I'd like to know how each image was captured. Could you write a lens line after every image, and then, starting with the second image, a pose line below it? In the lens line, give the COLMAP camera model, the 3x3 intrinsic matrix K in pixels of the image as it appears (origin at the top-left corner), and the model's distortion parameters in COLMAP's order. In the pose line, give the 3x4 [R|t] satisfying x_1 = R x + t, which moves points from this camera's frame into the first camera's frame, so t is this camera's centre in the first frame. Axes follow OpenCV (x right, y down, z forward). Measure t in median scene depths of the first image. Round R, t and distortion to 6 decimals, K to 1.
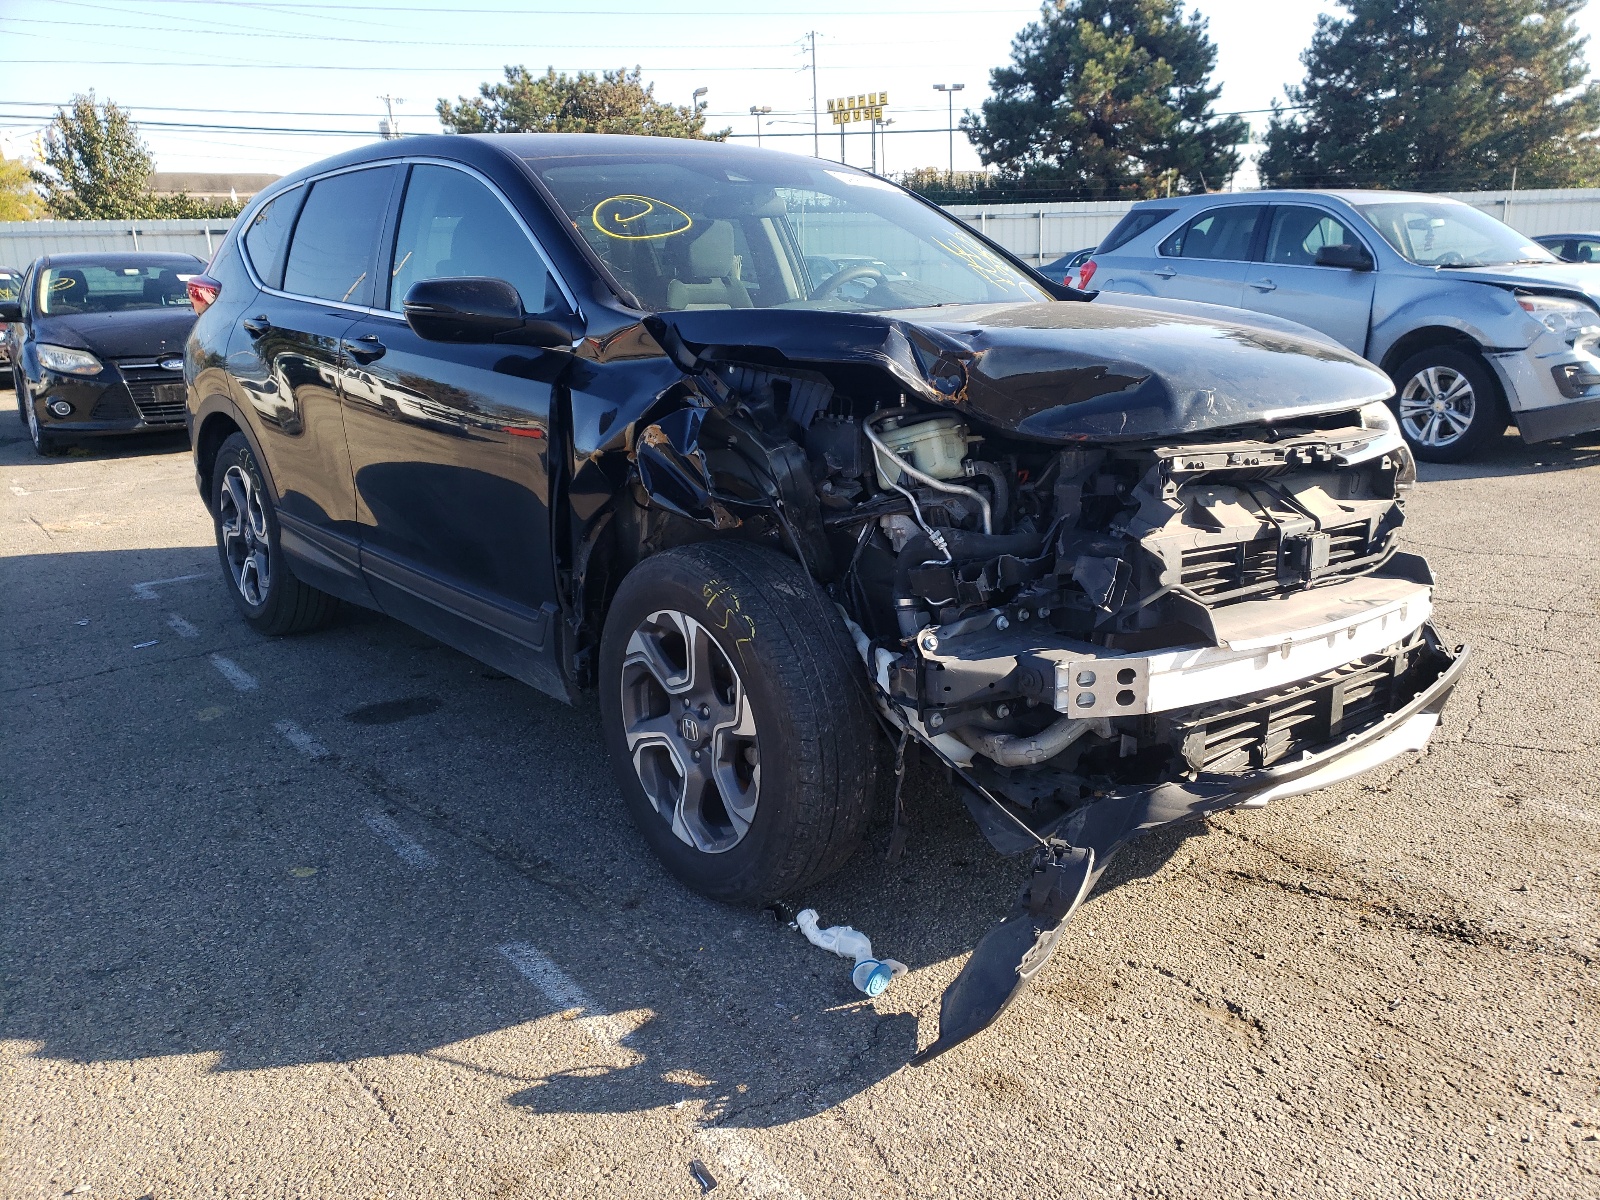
lens RADIAL K [[1221.6, 0, 819.8], [0, 1221.6, 628.9], [0, 0, 1]] dist [-0.005914, -0.043885]
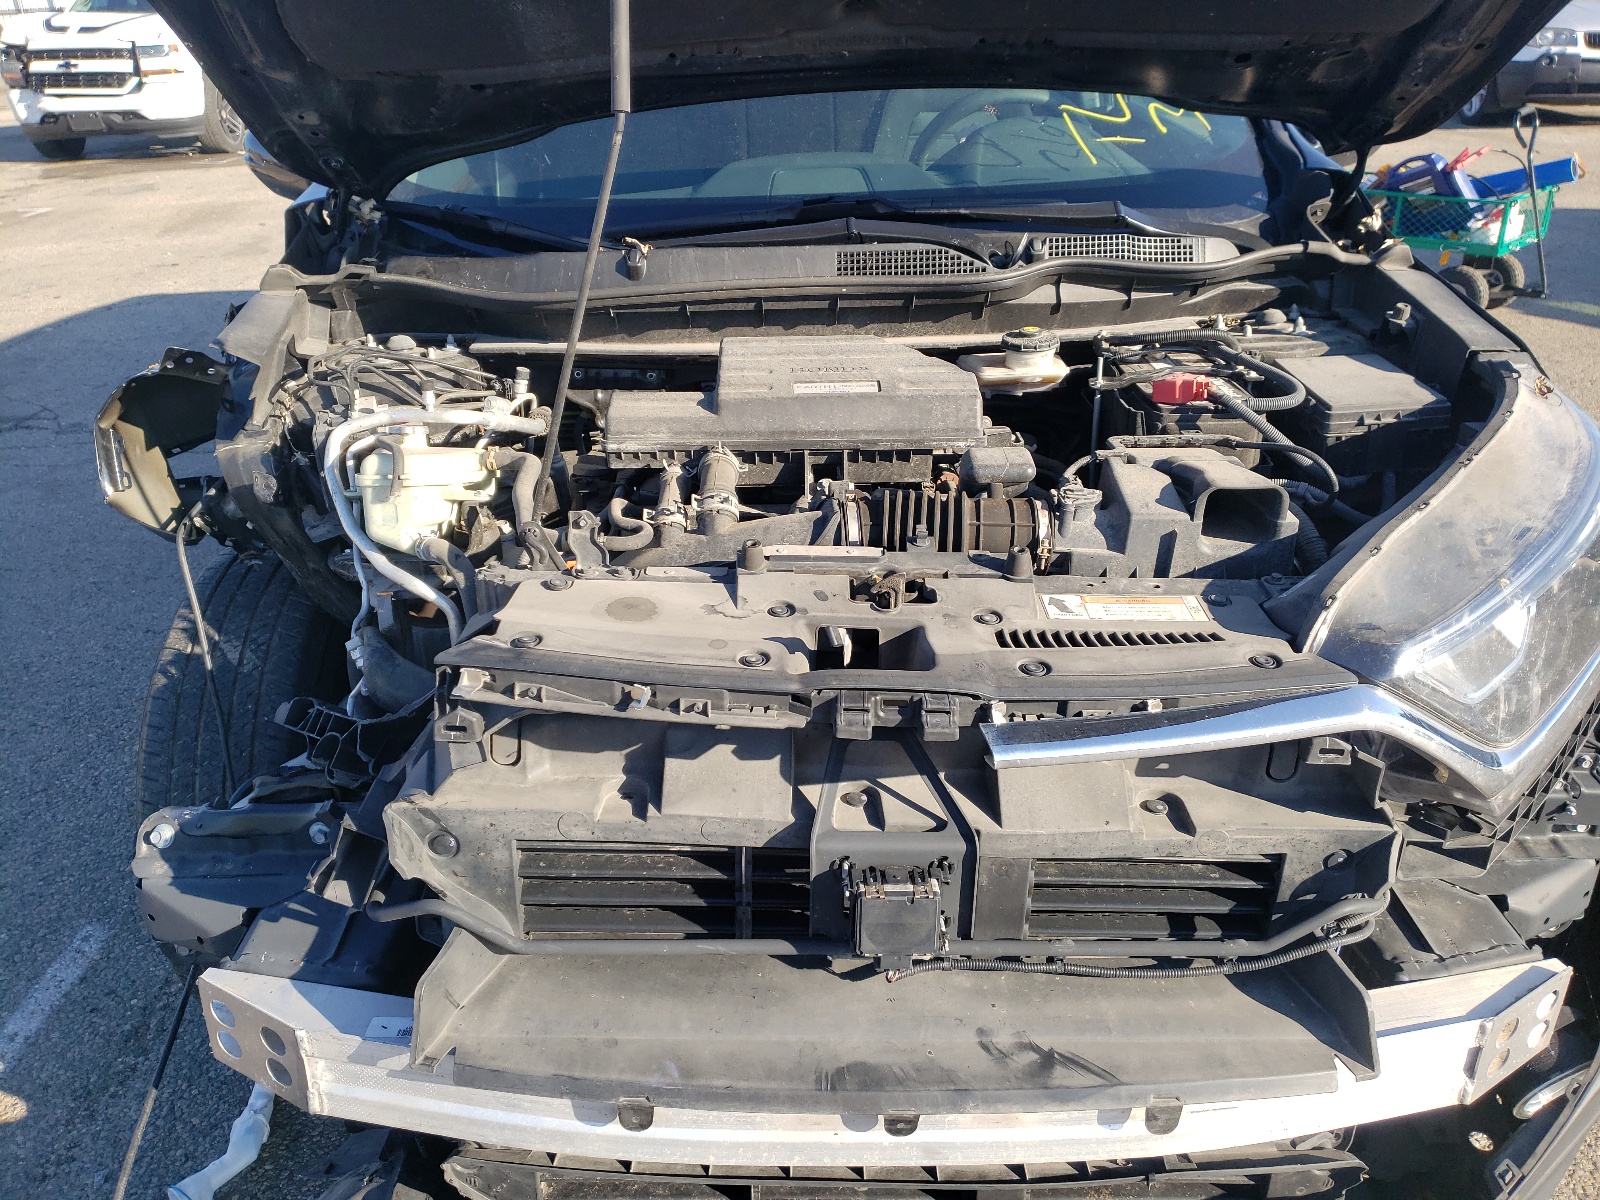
lens RADIAL K [[1231.6, 0, 800.0], [0, 1231.6, 600.0], [0, 0, 1]] dist [-0.006243, 0.006405]
pose [[0.781000, 0.265993, -0.565055, 0.164412], [-0.170141, 0.961164, 0.217294, -0.073050], [0.600909, -0.073567, 0.795925, 0.172831]]
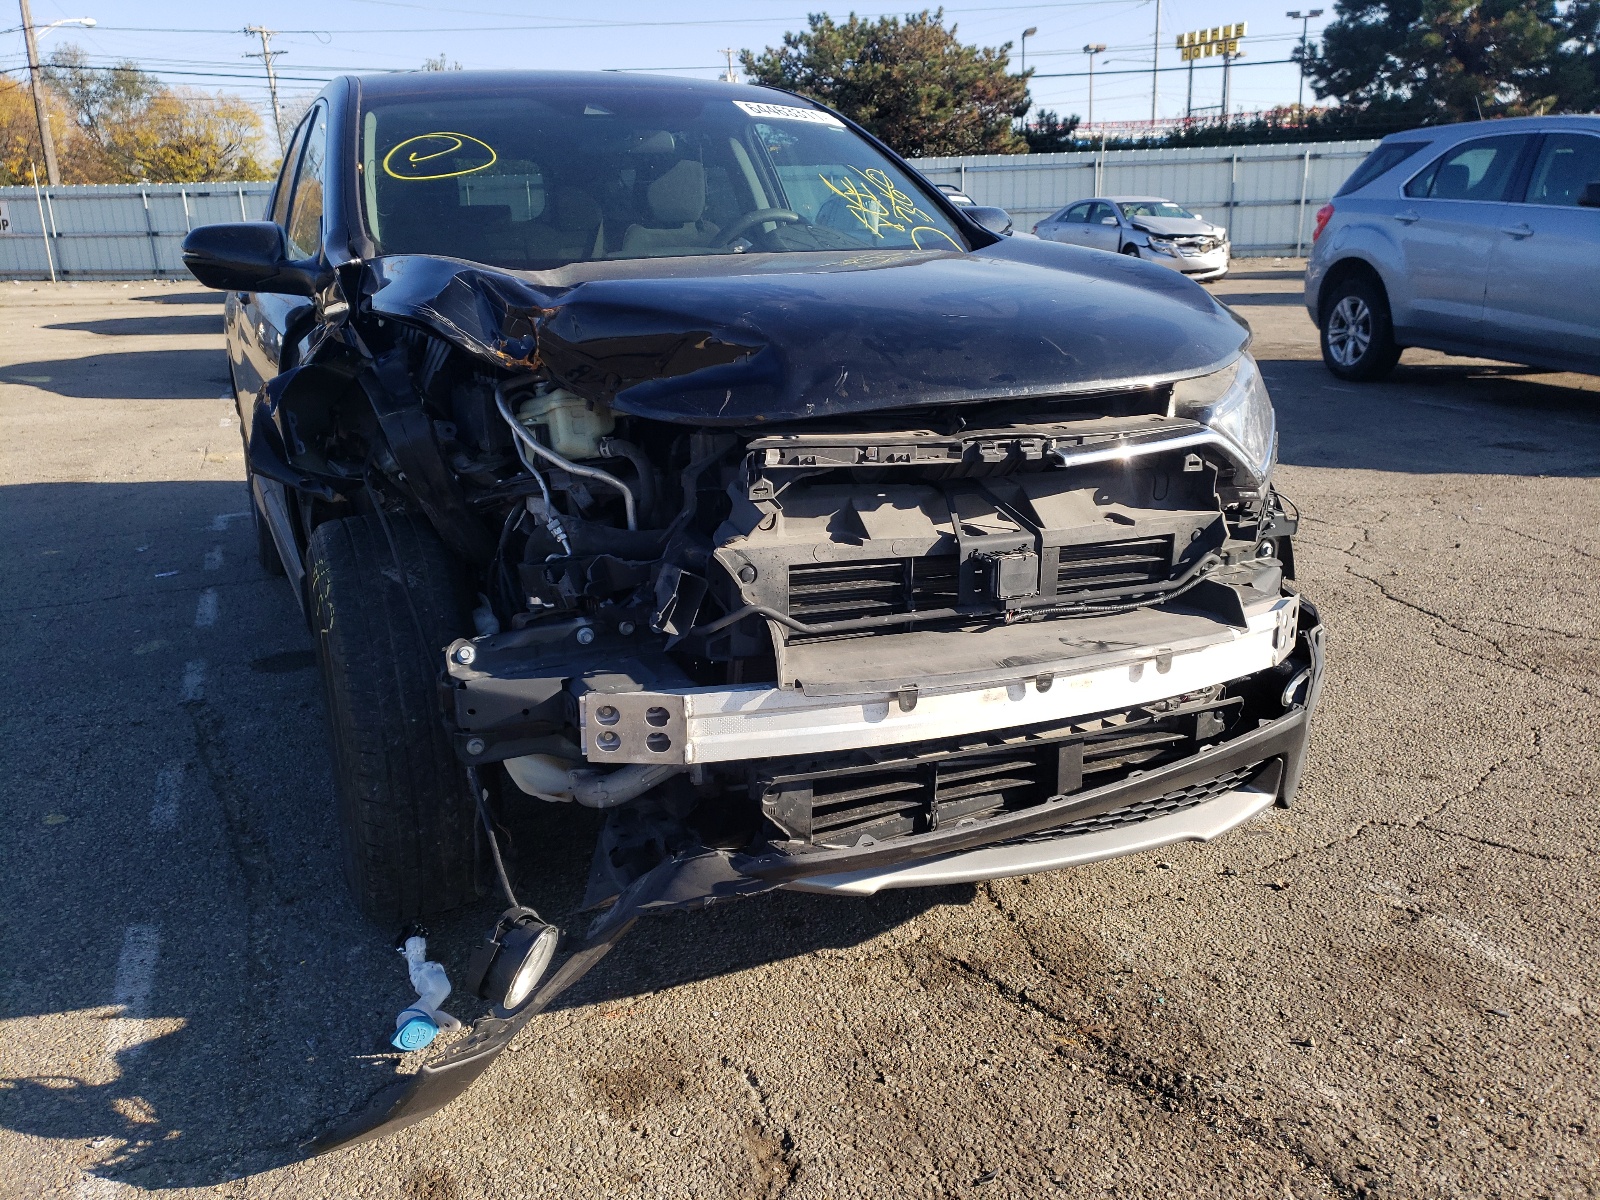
lens RADIAL K [[1231.6, 0, 800.0], [0, 1231.6, 600.0], [0, 0, 1]] dist [-0.006243, 0.006405]
pose [[0.961545, 0.074796, -0.264266, 0.132407], [-0.070832, 0.997187, 0.024511, -0.015693], [0.265356, -0.004850, 0.964138, 0.055909]]
